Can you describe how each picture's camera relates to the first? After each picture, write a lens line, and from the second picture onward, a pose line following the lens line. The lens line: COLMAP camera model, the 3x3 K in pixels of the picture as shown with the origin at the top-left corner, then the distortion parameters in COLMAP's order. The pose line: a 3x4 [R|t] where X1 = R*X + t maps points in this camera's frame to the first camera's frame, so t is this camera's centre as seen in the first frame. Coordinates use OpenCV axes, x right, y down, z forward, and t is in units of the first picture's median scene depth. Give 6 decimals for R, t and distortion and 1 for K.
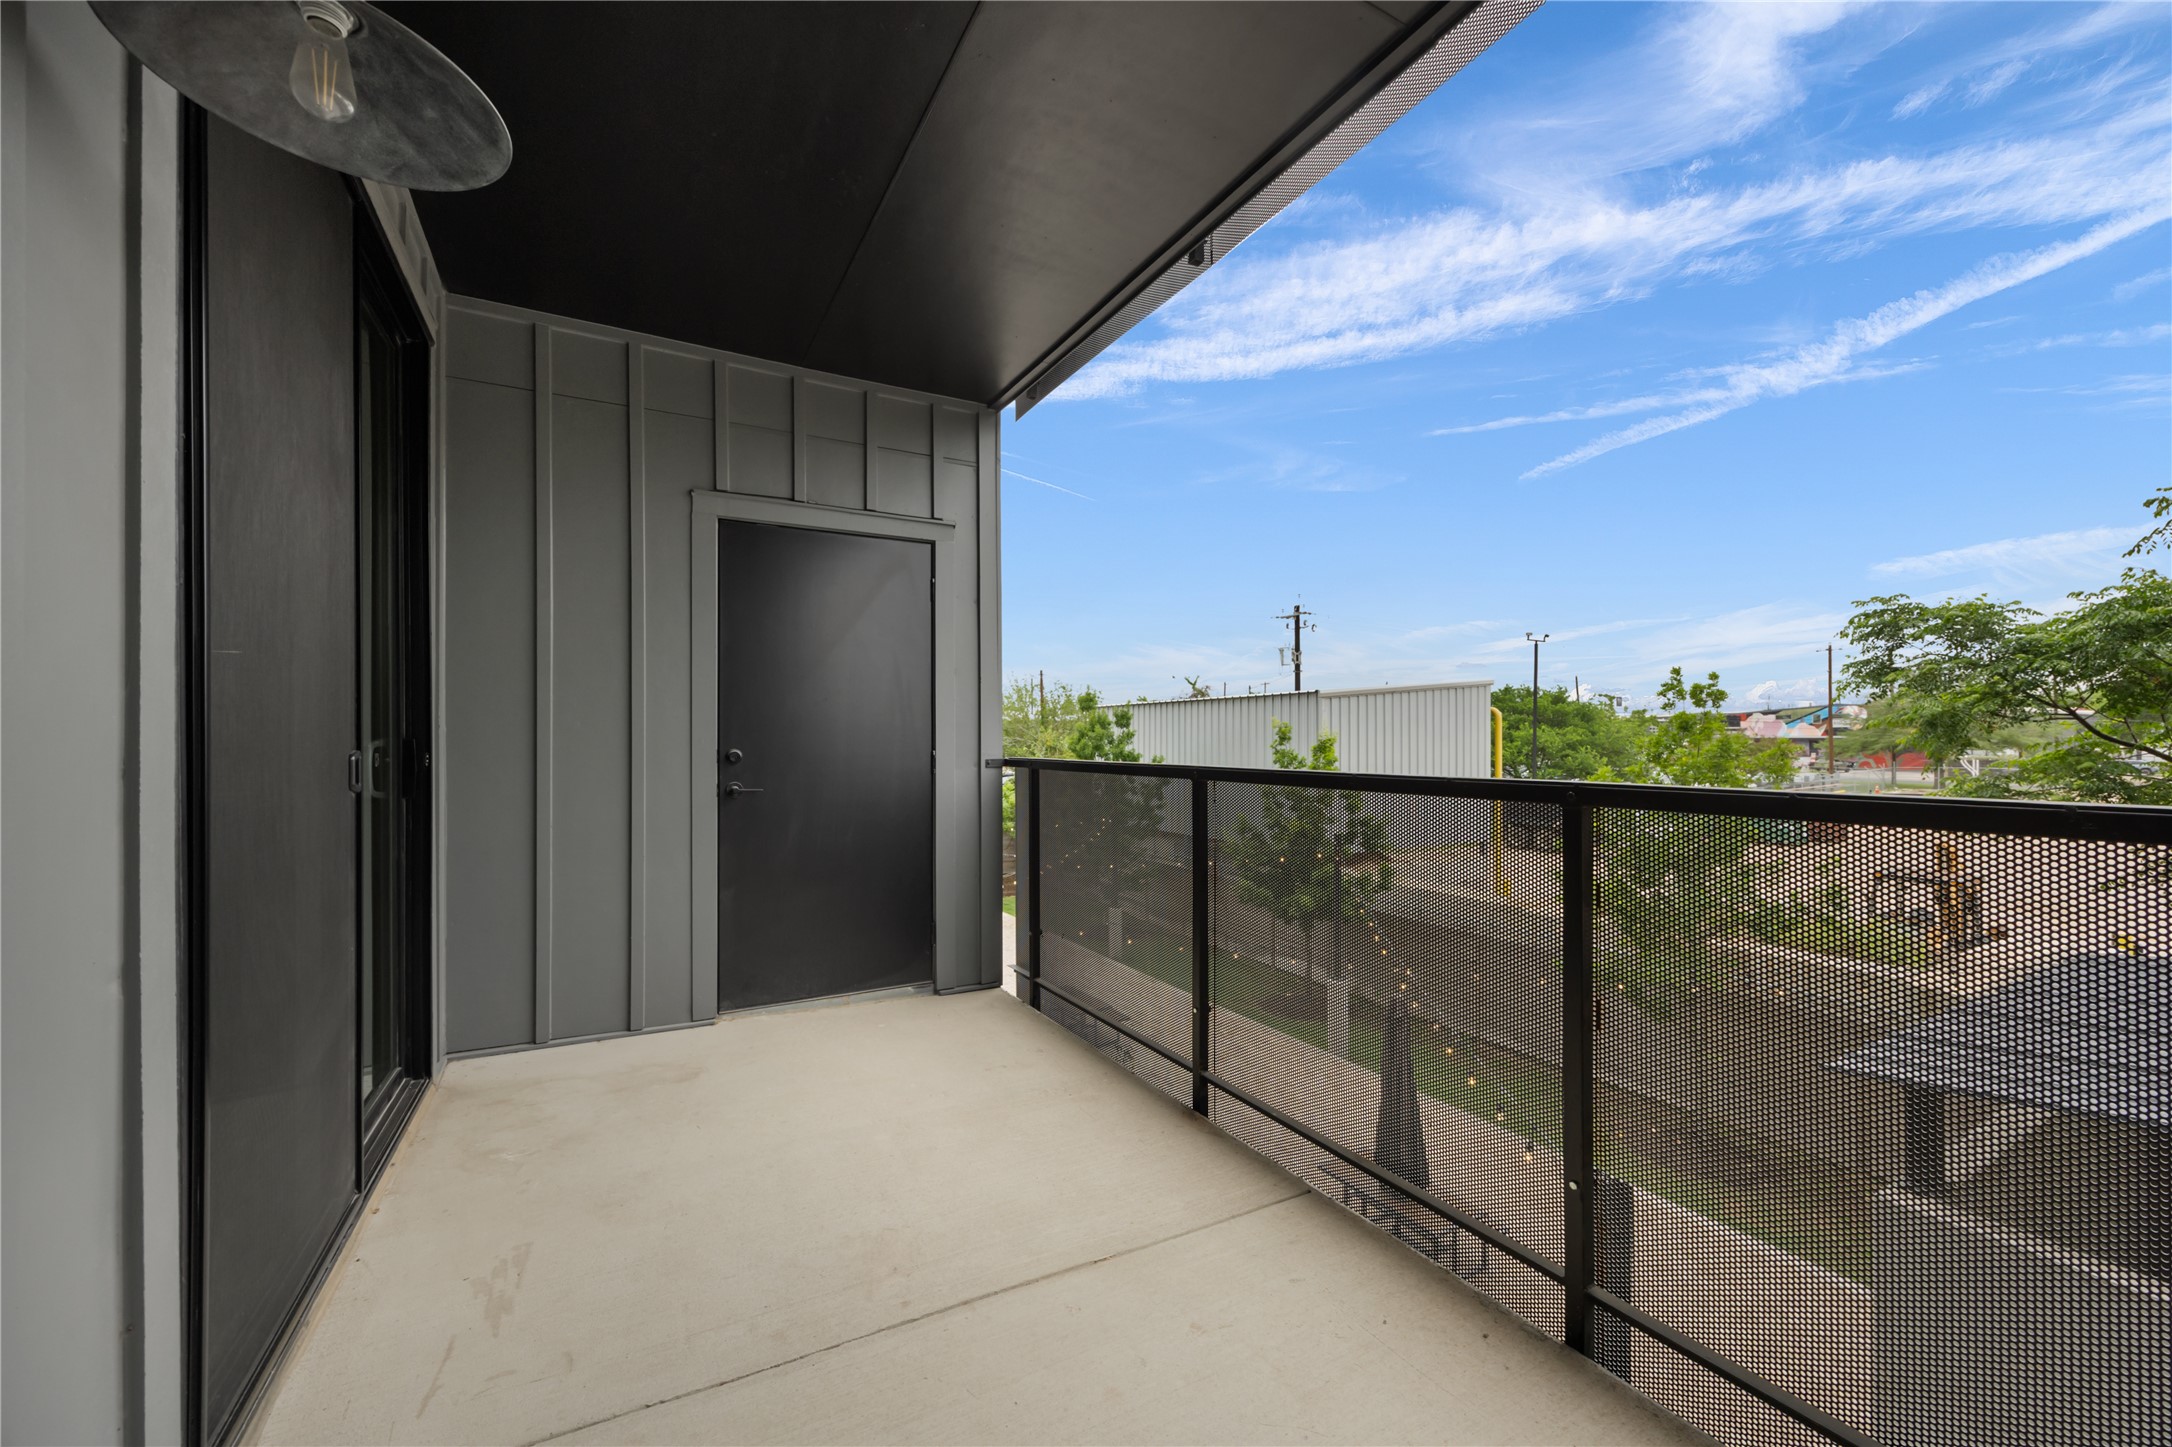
lens RADIAL K [[839.0, 0, 1079.6], [0, 839.0, 728.5], [0, 0, 1]] dist [-0.002398, 0.000259]
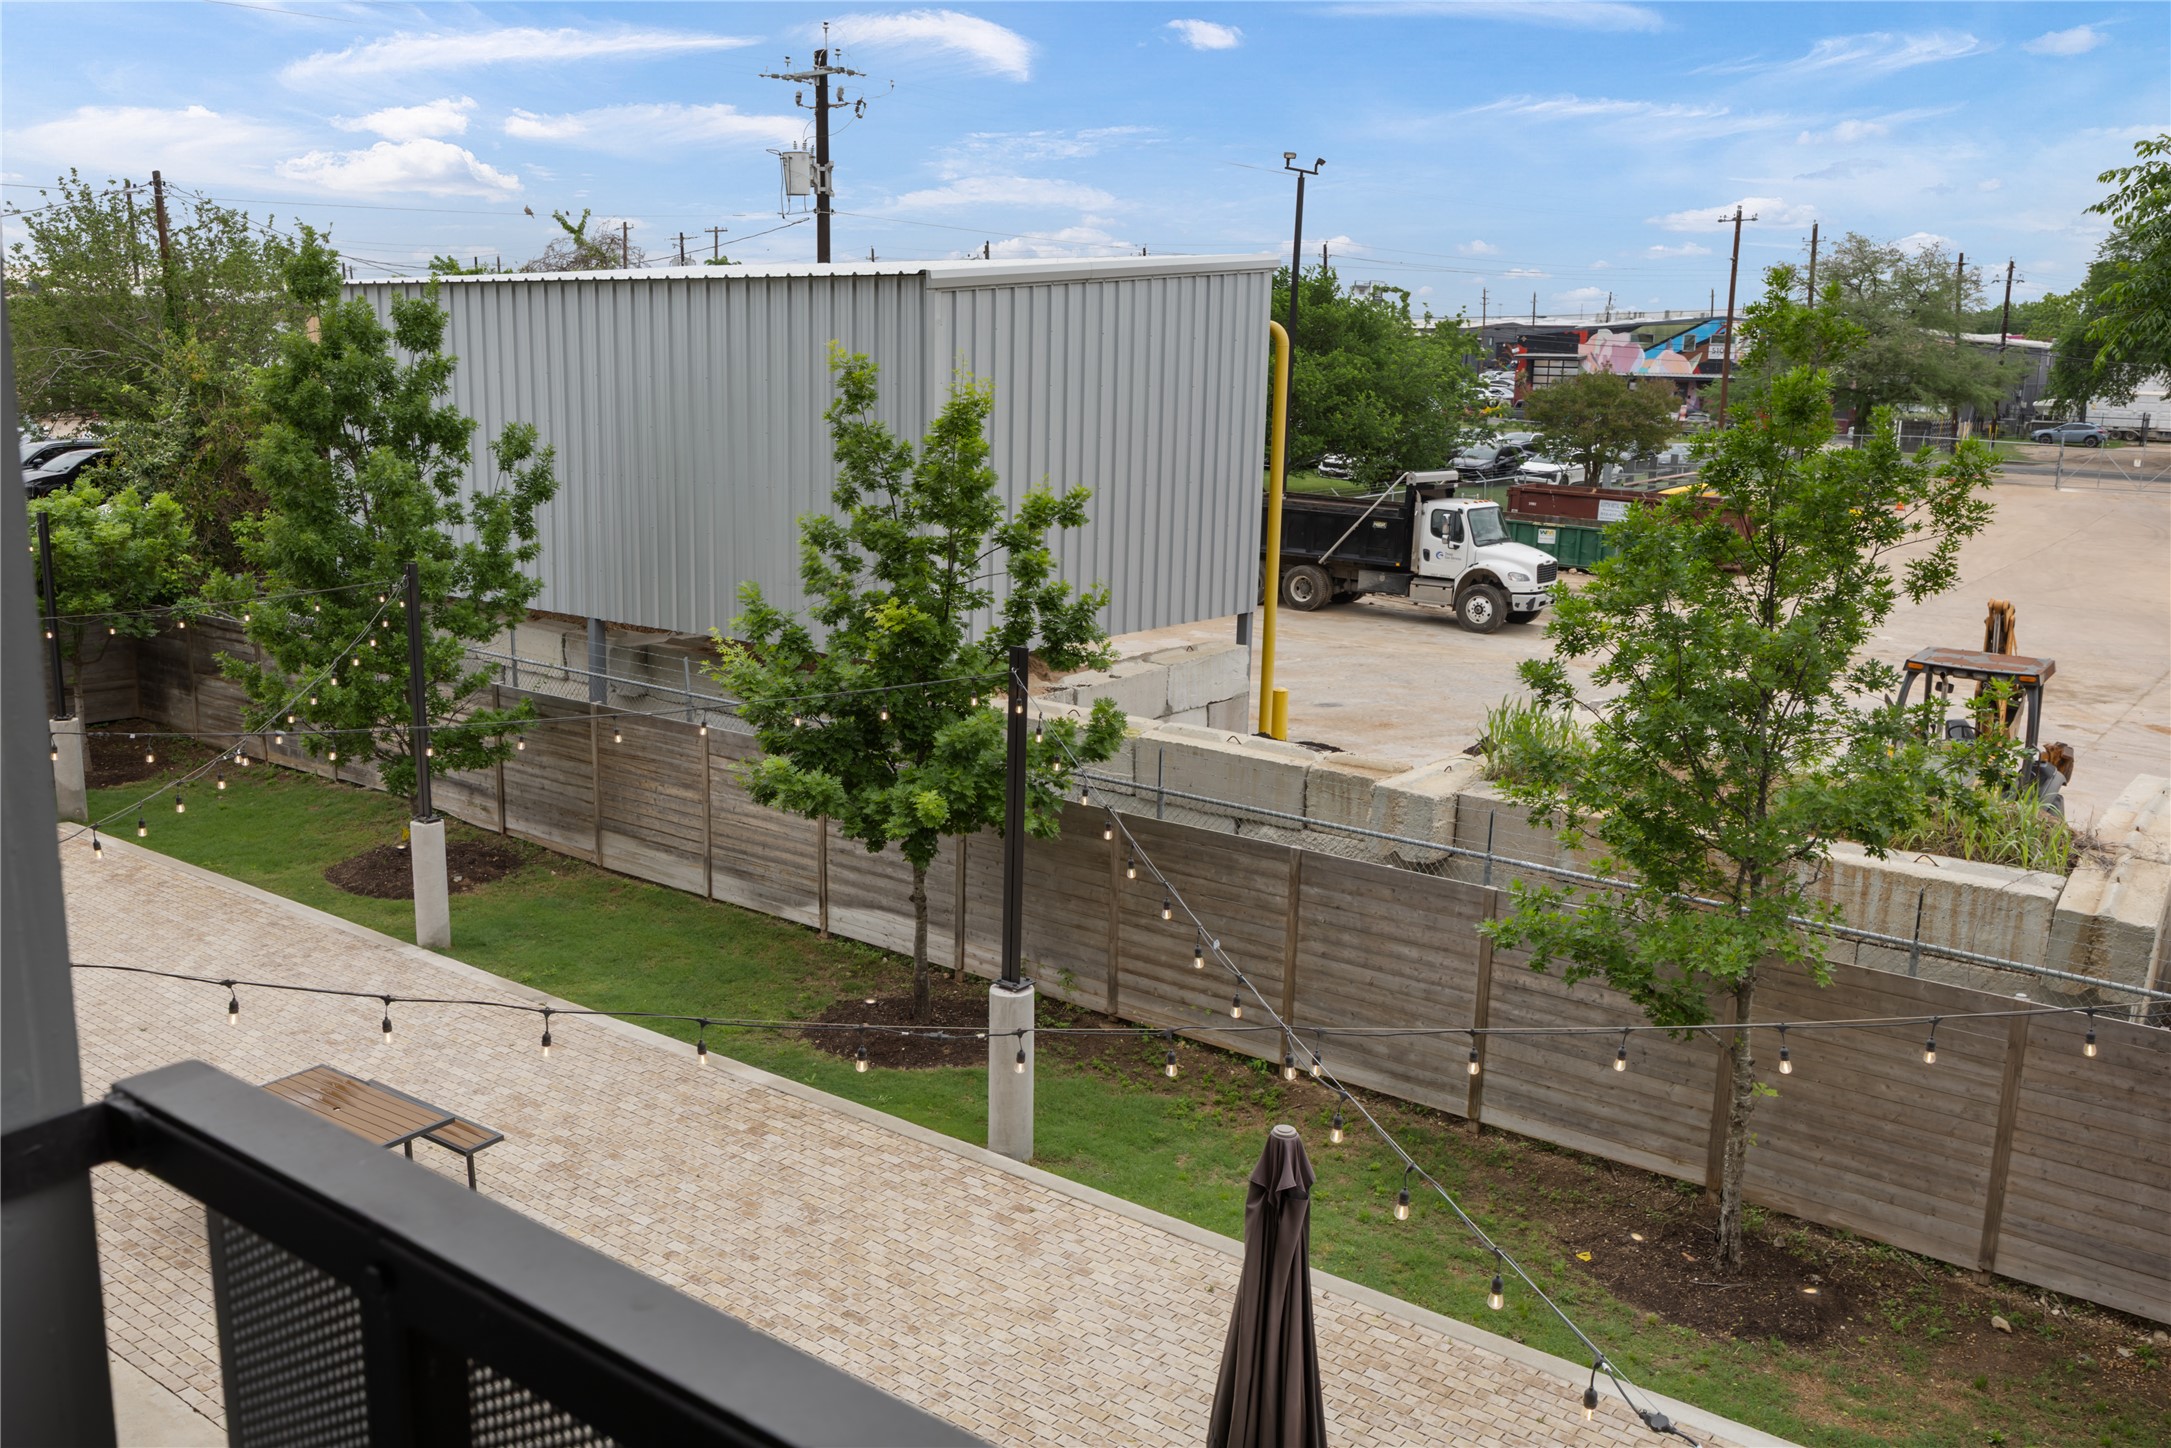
lens RADIAL K [[1794.0, 0, 1065.2], [0, 1794.0, 737.5], [0, 0, 1]] dist [0.011827, 0.017942]
pose [[0.917921, -0.062121, 0.391870, -0.009837], [-0.026168, 0.976037, 0.216023, -0.013143], [-0.395899, -0.208547, 0.894300, 0.126559]]
